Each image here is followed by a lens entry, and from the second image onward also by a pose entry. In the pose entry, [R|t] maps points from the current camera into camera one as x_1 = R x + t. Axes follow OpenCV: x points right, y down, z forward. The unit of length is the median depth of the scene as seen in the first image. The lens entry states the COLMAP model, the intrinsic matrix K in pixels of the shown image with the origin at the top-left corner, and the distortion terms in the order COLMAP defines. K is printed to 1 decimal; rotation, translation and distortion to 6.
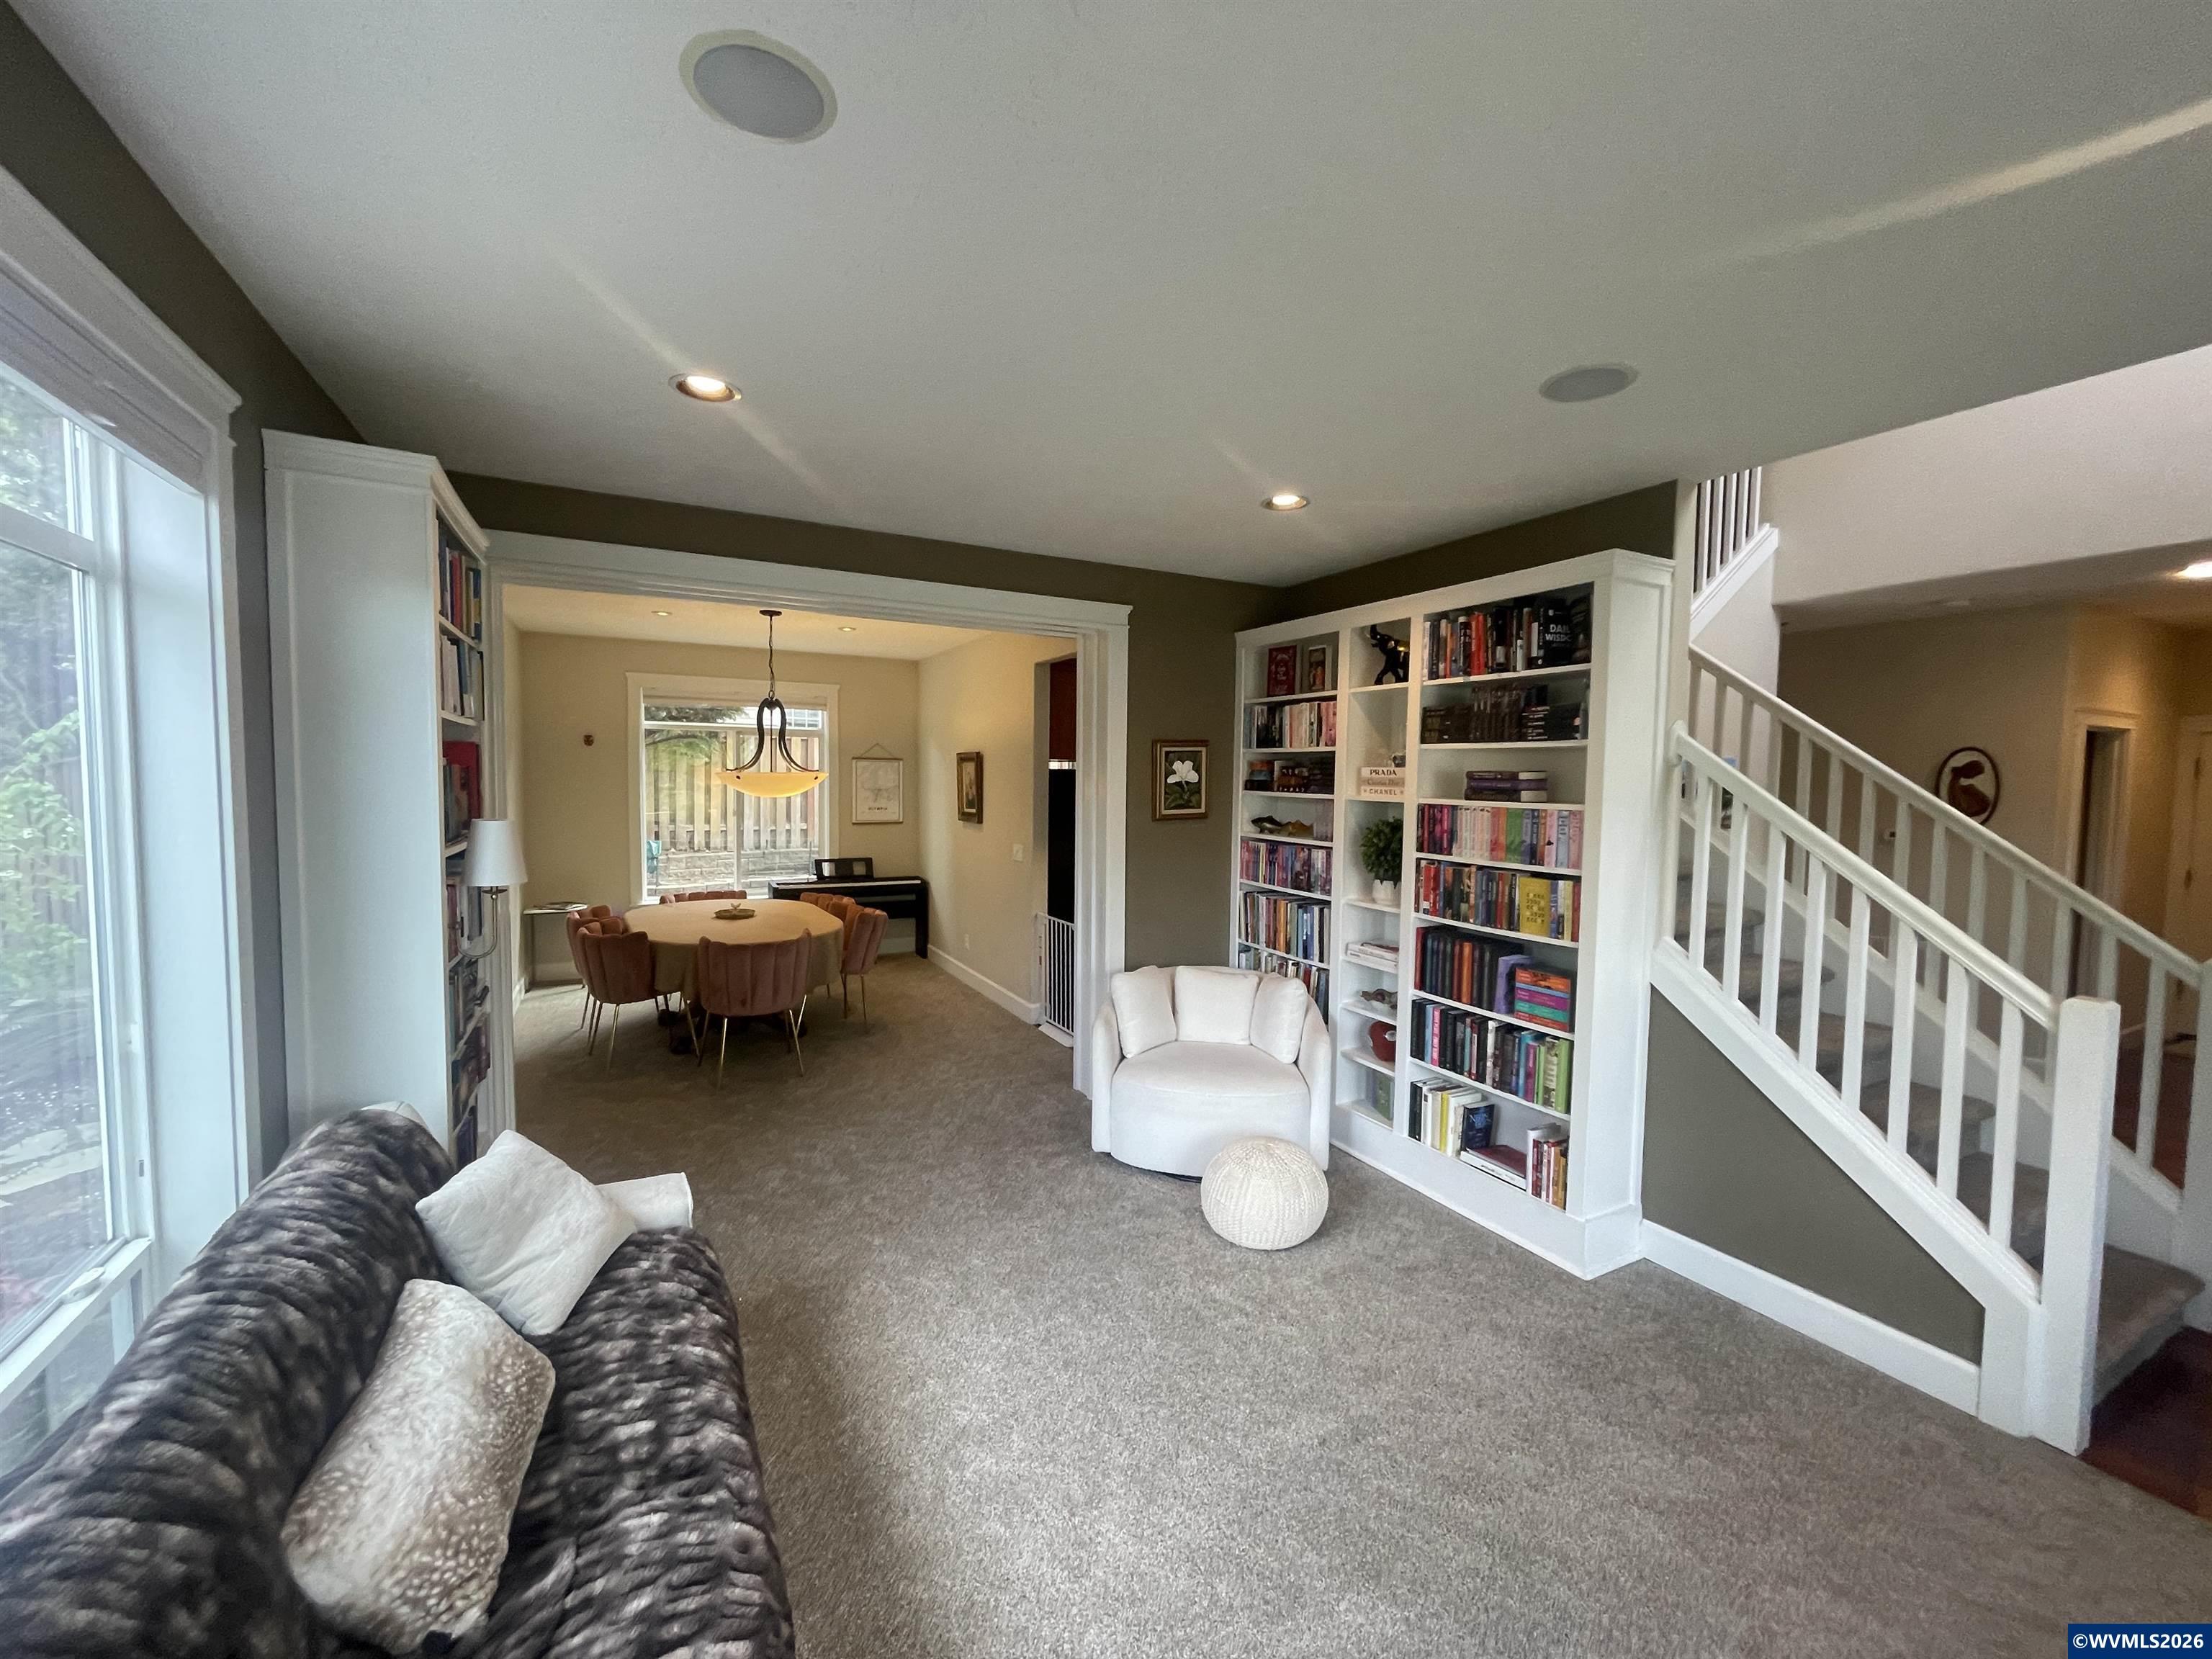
lens RADIAL K [[894.5, 0, 1106.0], [0, 894.5, 829.5], [0, 0, 1]] dist [0.001194, -0.000057]
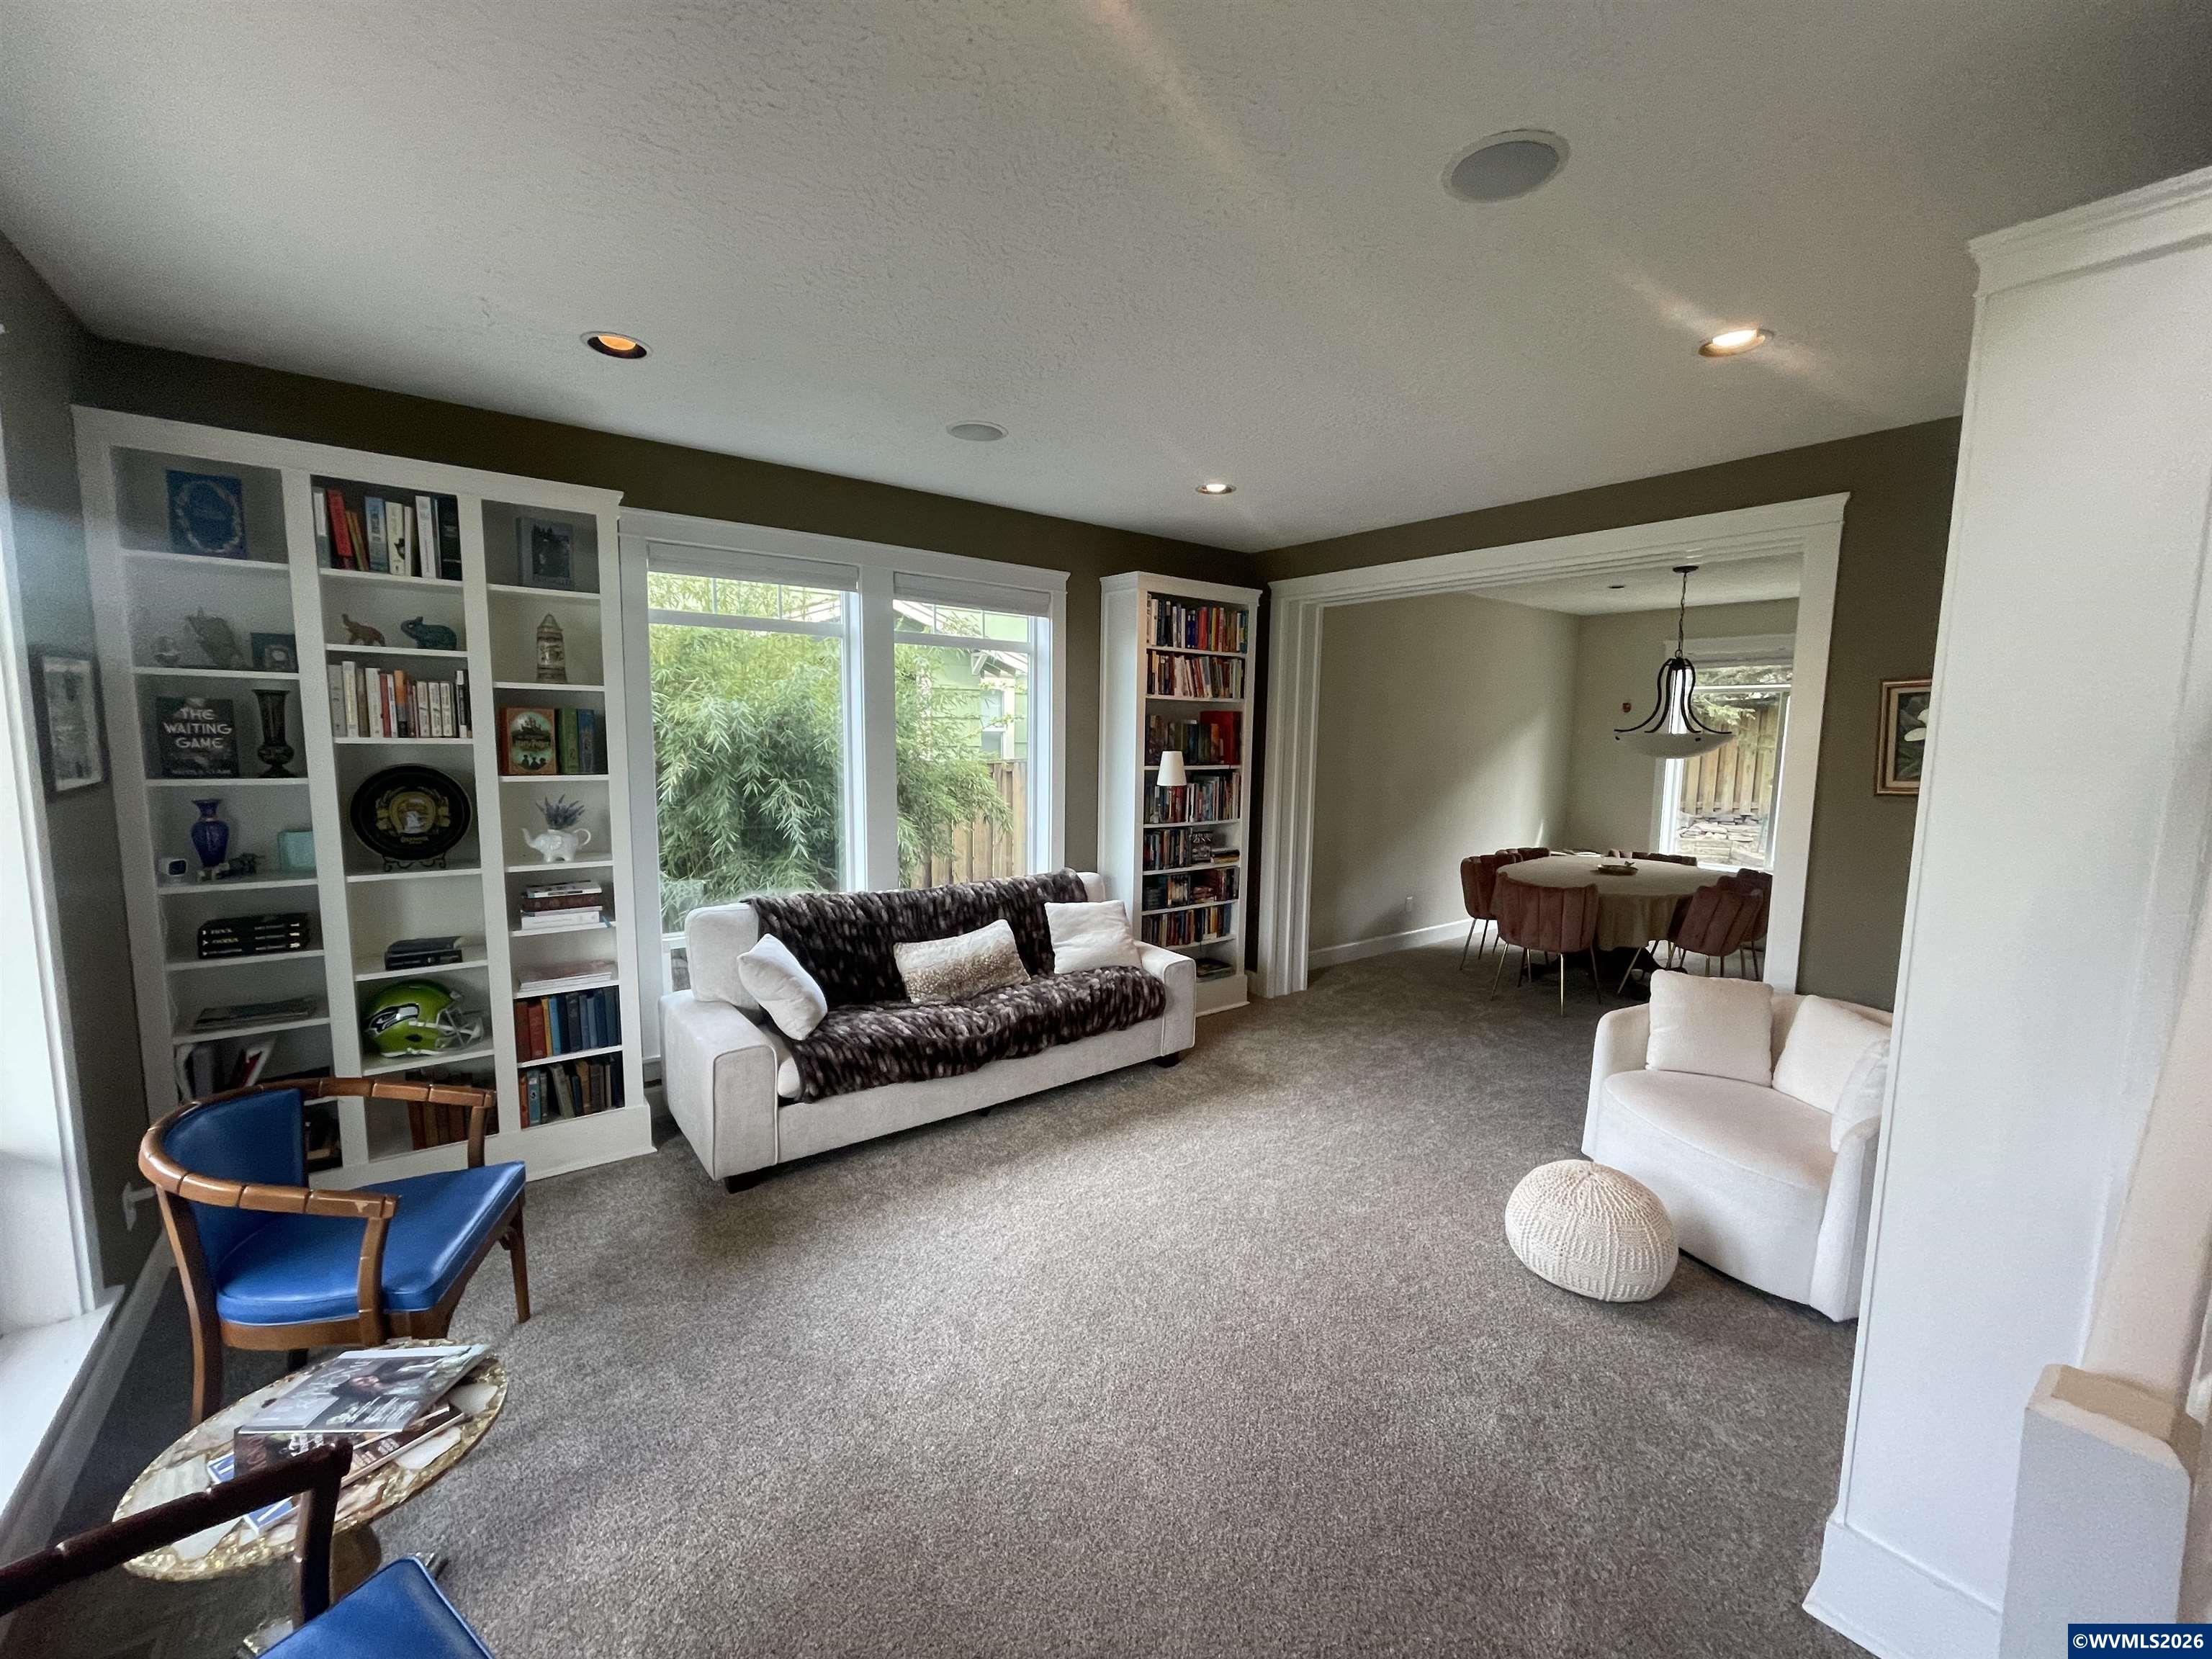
lens RADIAL K [[878.9, 0, 1106.0], [0, 878.9, 829.5], [0, 0, 1]] dist [-0.001584, -0.000186]
pose [[0.174479, 0.094762, -0.980090, 0.423378], [-0.070626, 0.993999, 0.083533, 0.002700], [0.982125, 0.054645, 0.180125, 0.195153]]
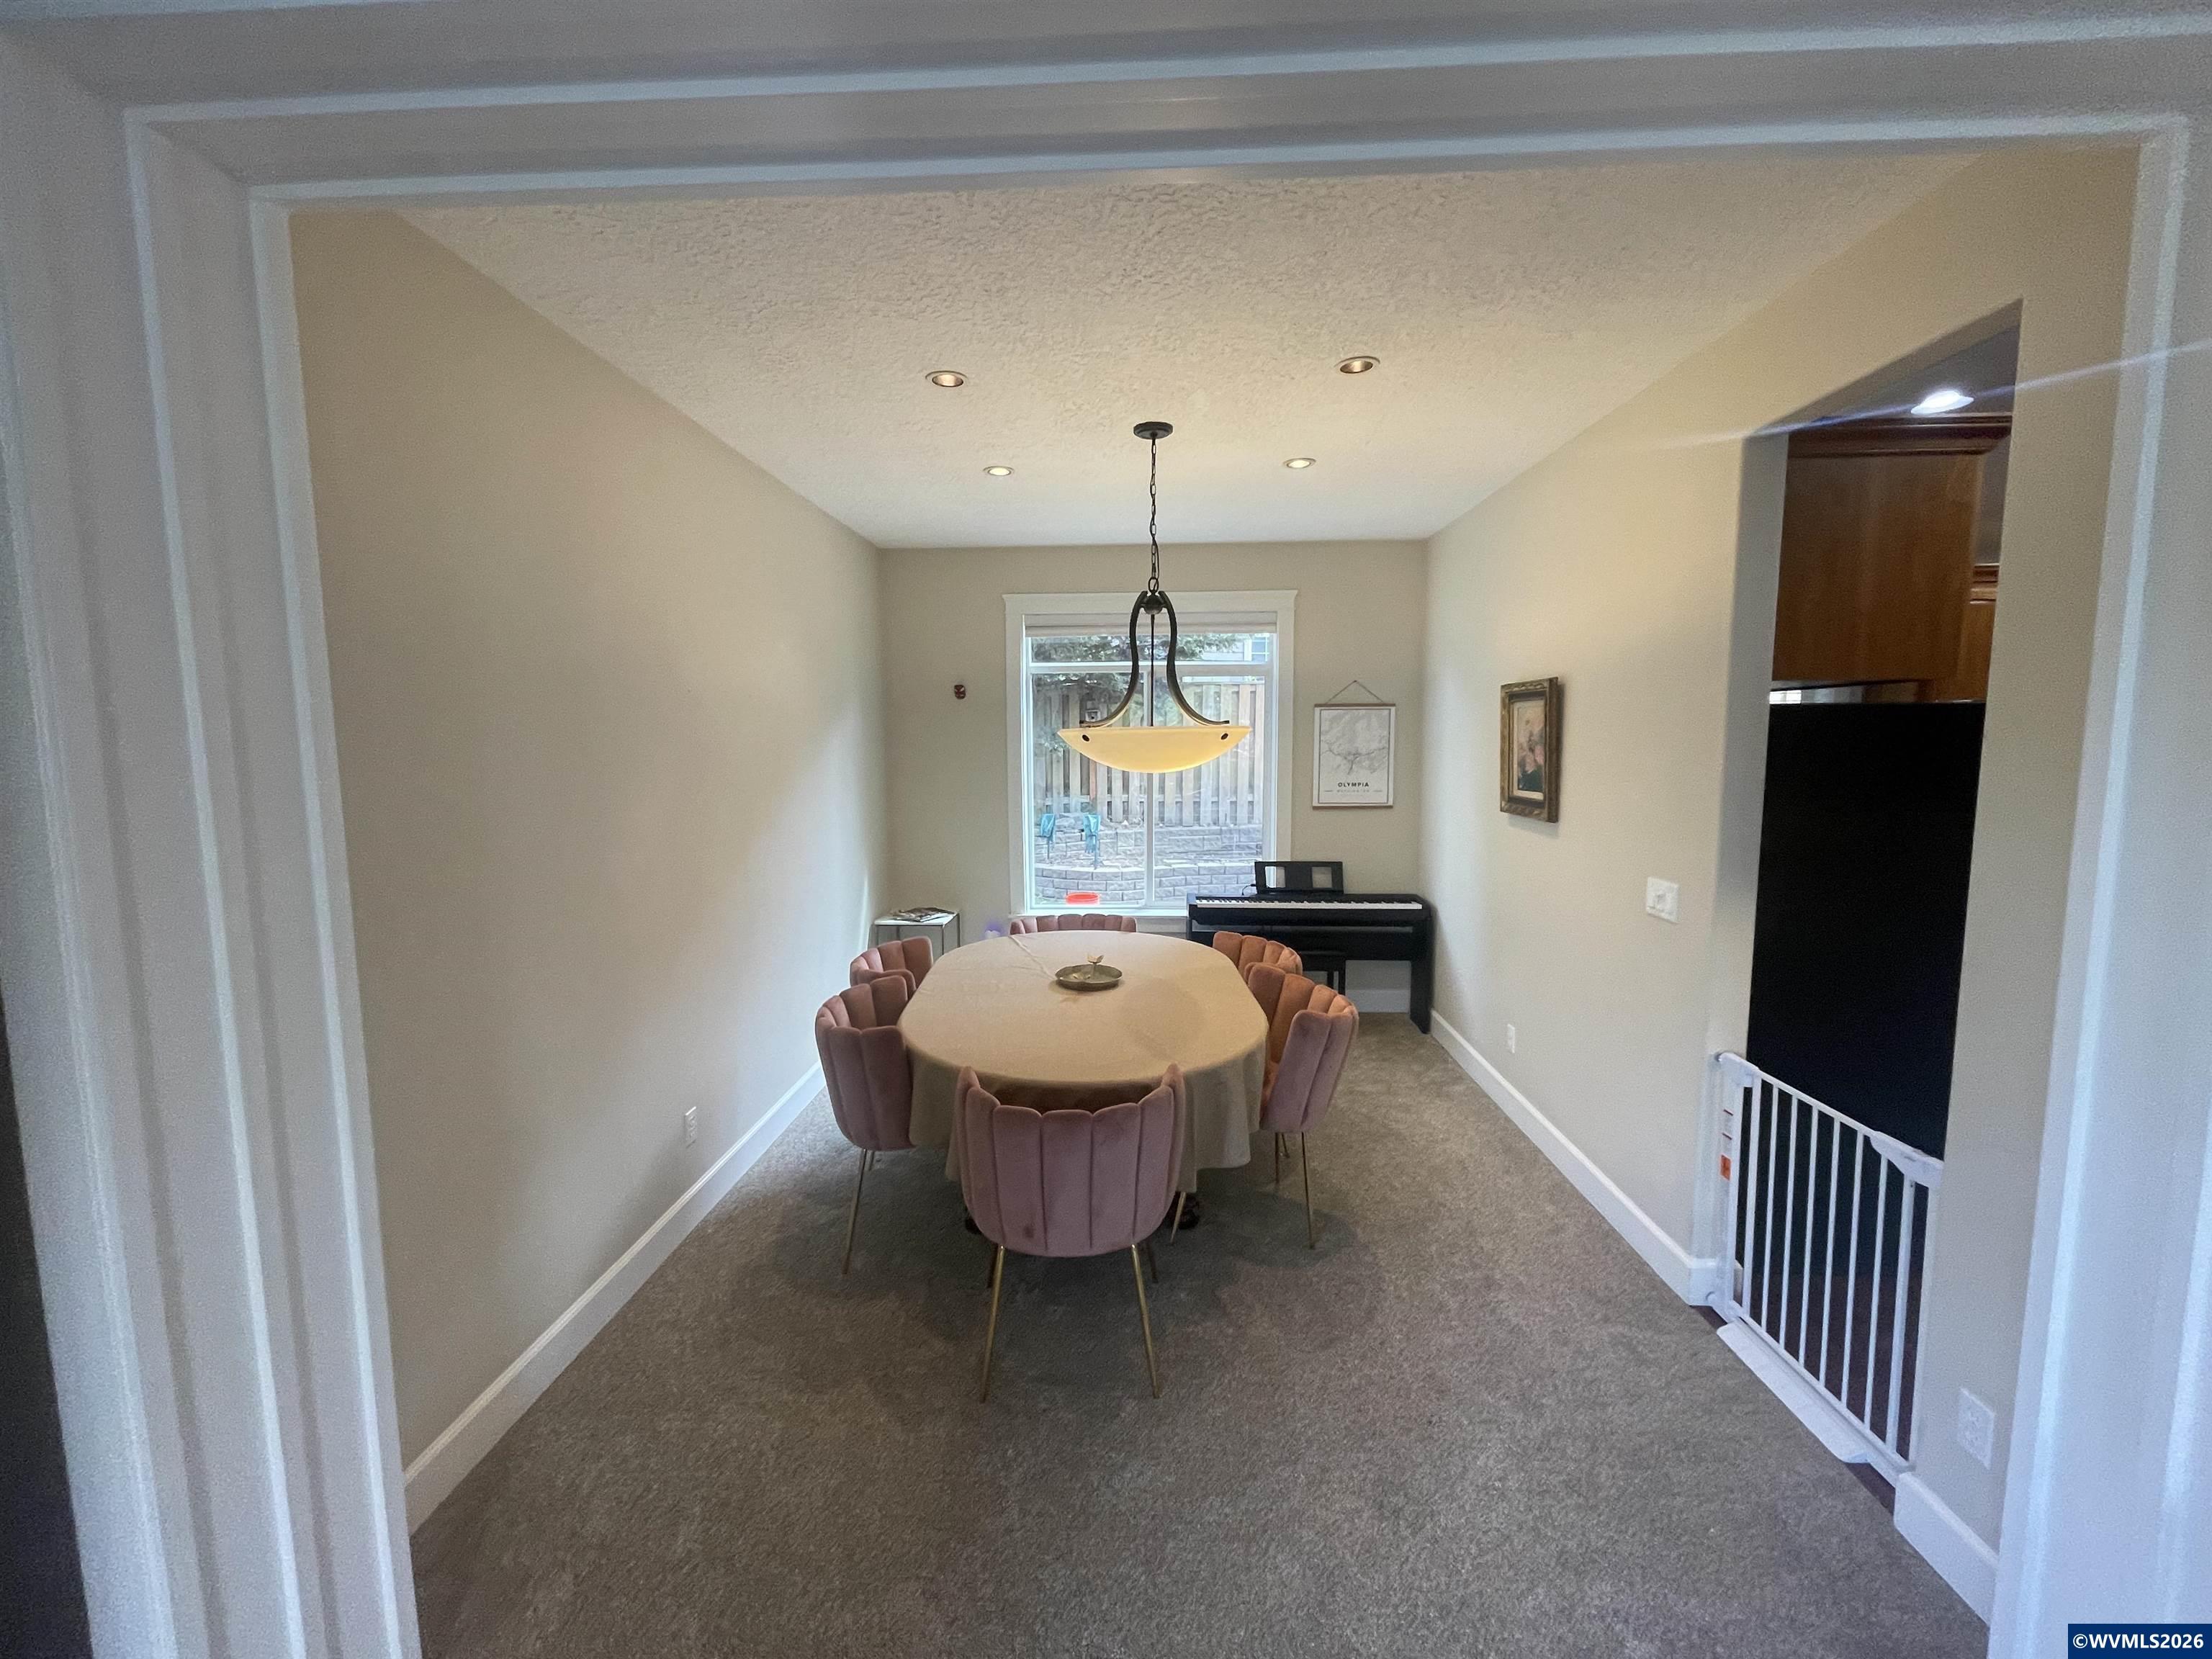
lens RADIAL K [[894.5, 0, 1106.0], [0, 894.5, 829.5], [0, 0, 1]] dist [0.001194, -0.000057]
pose [[0.861571, 0.032784, -0.506578, -0.104890], [-0.009954, 0.998812, 0.047711, -0.024483], [0.507540, -0.036064, 0.860873, 0.453666]]
